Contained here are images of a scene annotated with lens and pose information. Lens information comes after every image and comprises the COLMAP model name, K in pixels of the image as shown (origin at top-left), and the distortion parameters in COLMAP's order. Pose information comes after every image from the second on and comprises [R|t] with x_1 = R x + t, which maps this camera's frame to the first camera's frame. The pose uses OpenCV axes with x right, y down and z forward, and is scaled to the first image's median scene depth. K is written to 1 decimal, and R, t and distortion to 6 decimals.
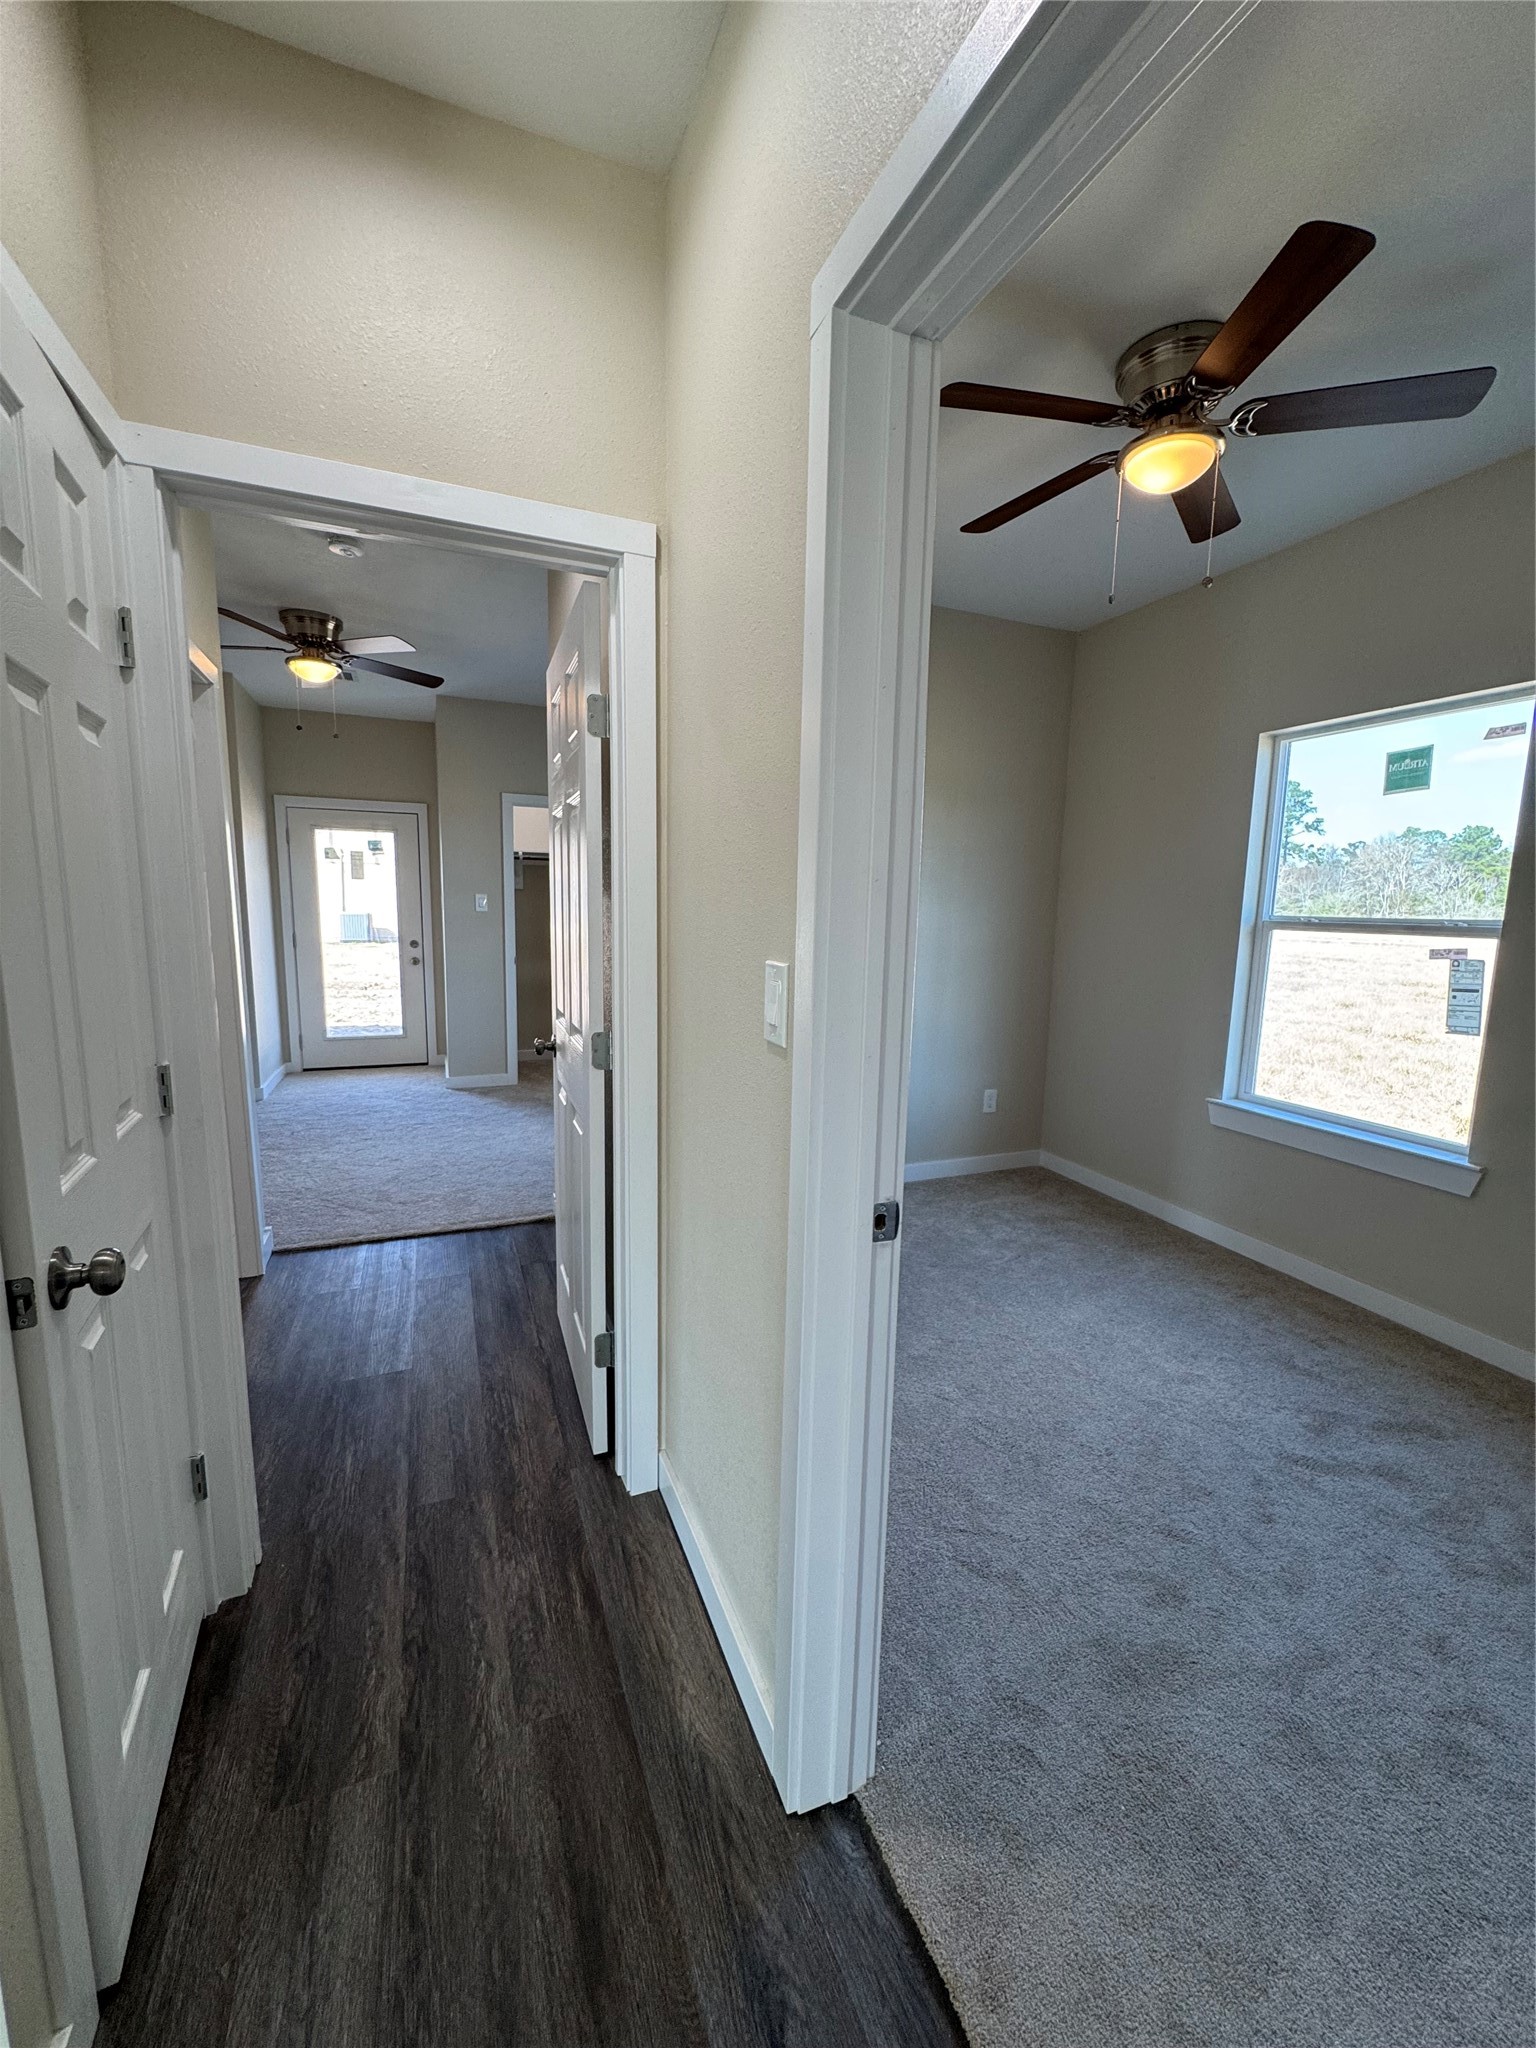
lens RADIAL K [[819.6, 0, 768.0], [0, 819.6, 1024.0], [0, 0, 1]] dist [-0.001447, 0.000007]
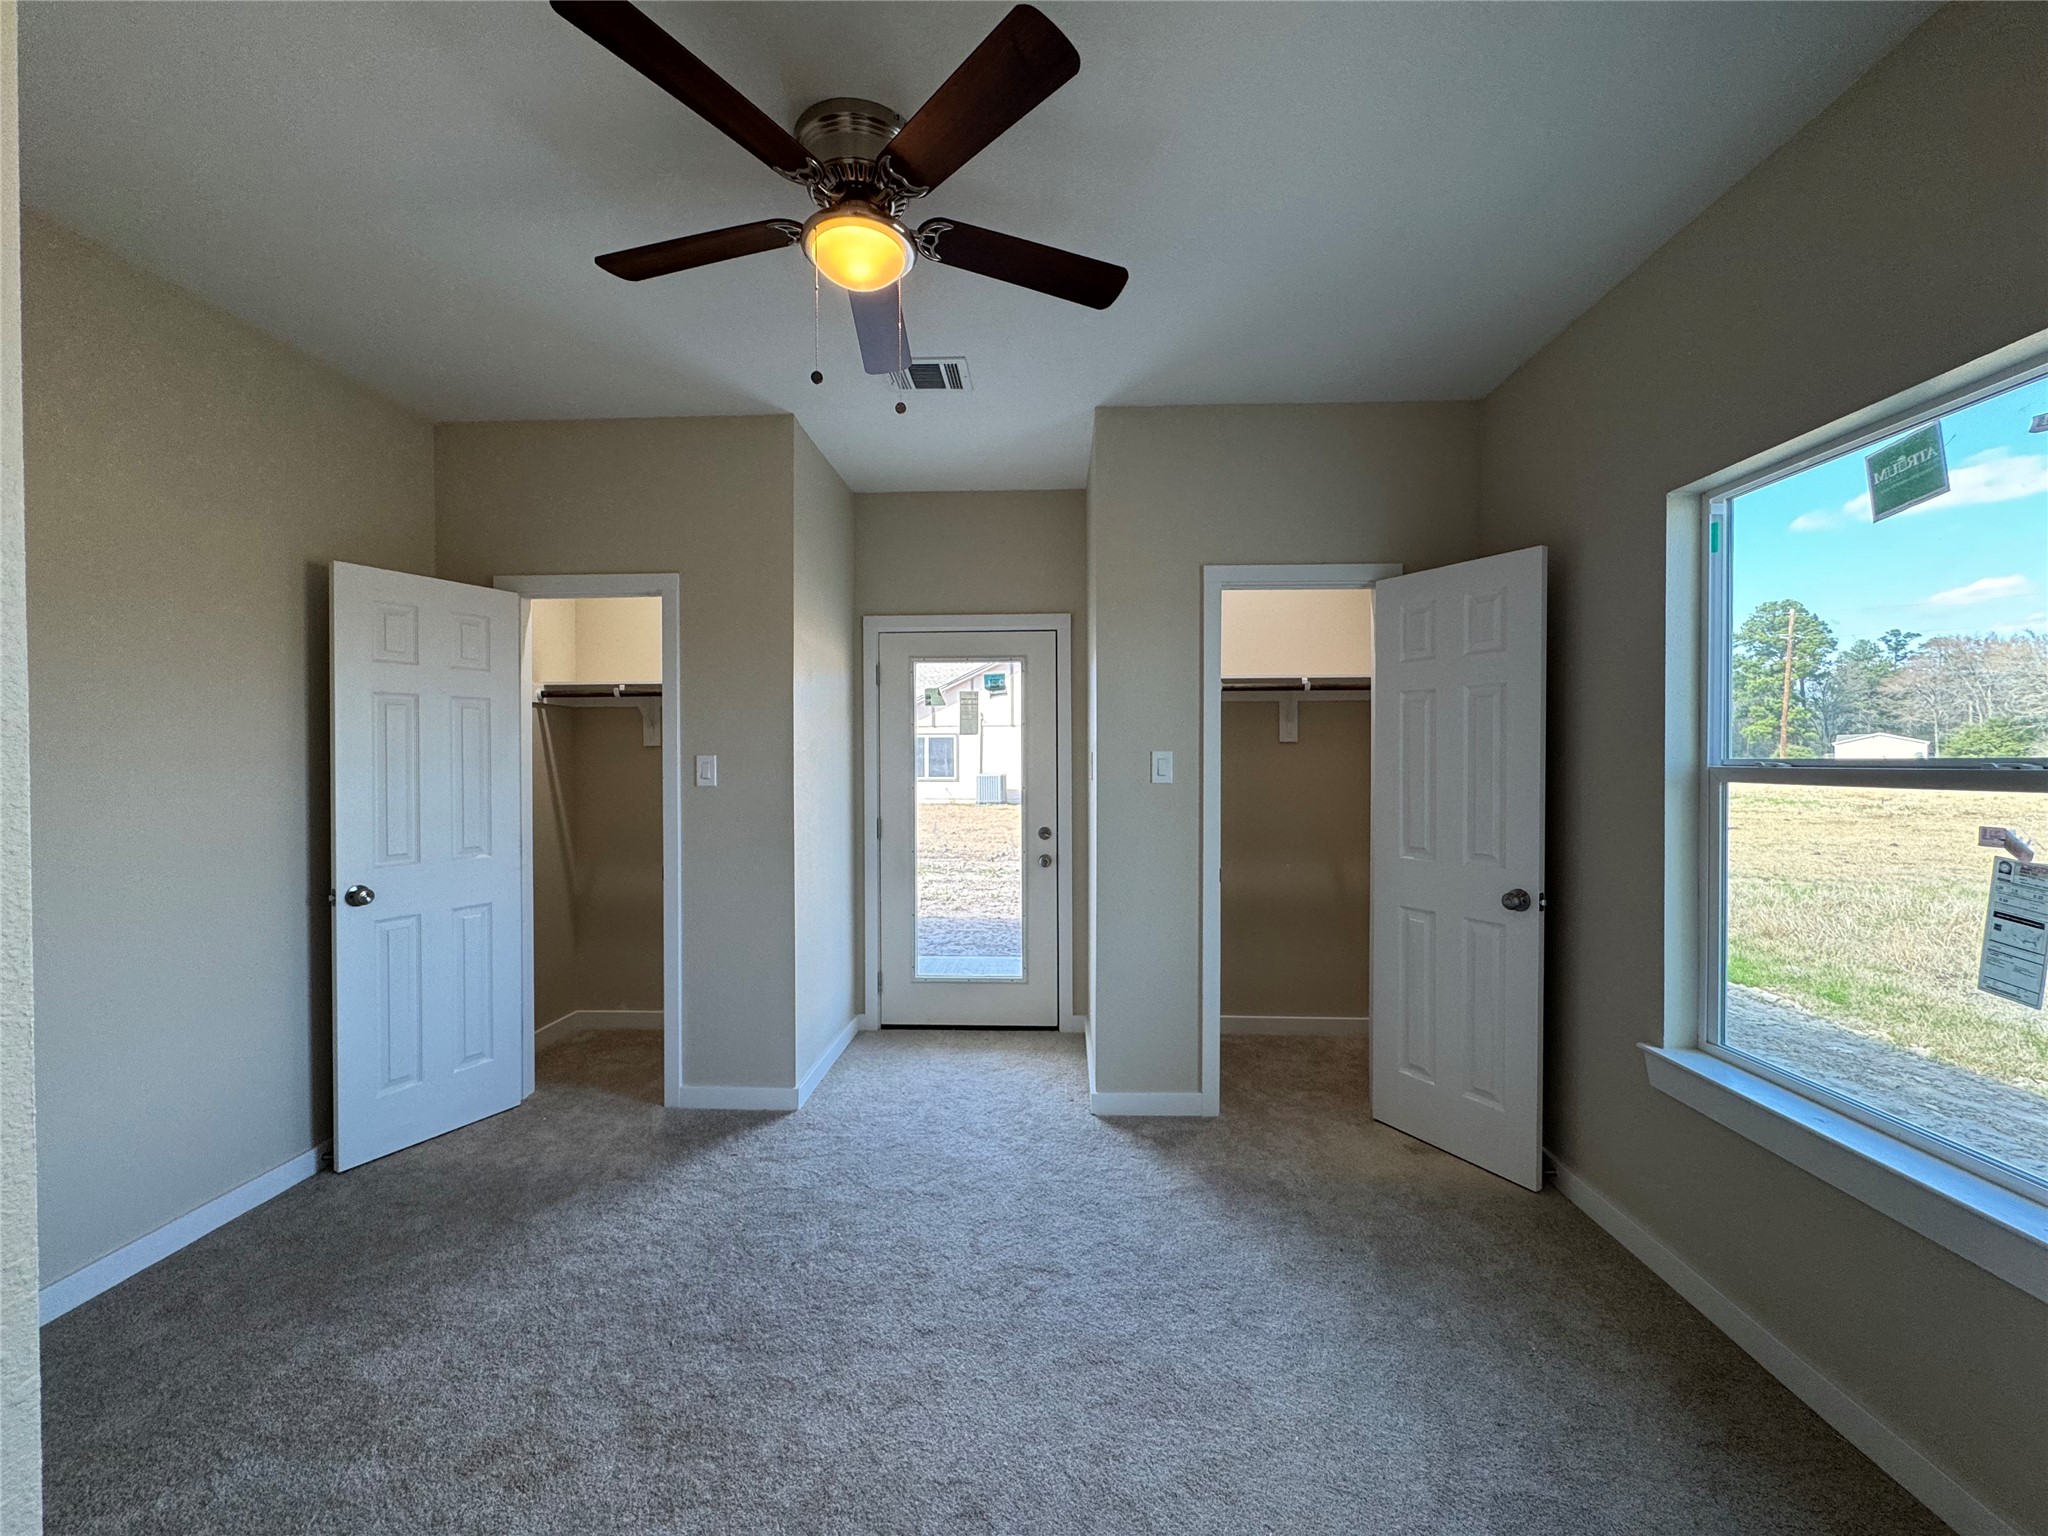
lens RADIAL K [[819.6, 0, 1020.6], [0, 819.6, 763.3], [0, 0, 1]] dist [-0.001447, 0.000007]
pose [[0.906963, -0.020080, -0.420730, -0.188039], [-0.039639, 0.990361, -0.132716, -0.068485], [0.419340, 0.137046, 0.897425, 0.431892]]
